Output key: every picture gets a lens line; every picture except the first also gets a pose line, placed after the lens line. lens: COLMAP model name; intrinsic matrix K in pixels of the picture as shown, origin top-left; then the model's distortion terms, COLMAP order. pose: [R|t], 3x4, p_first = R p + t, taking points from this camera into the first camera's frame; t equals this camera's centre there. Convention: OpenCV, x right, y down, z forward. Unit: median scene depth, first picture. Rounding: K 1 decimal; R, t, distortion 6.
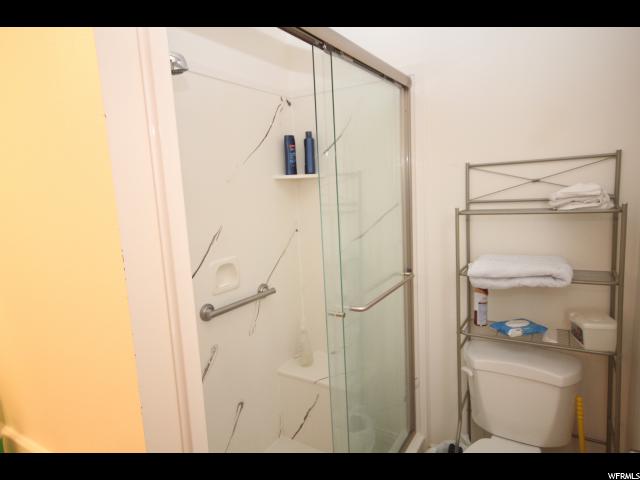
lens RADIAL K [[366.6, 0, 320.0], [0, 366.6, 240.0], [0, 0, 1]] dist [0.001309, 0.000436]
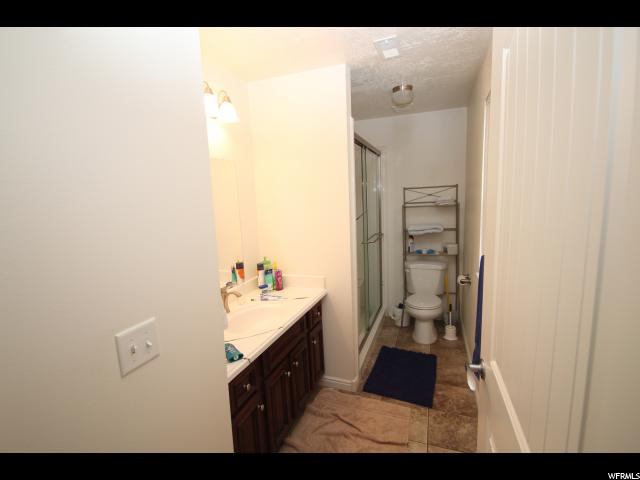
lens RADIAL K [[295.2, 0, 320.0], [0, 295.2, 240.0], [0, 0, 1]] dist [-0.002649, -0.001045]
pose [[0.975001, -0.029300, 0.220259, -0.640891], [0.028569, 0.999571, 0.006504, 0.123255], [-0.220355, -0.000049, 0.975420, -0.867611]]
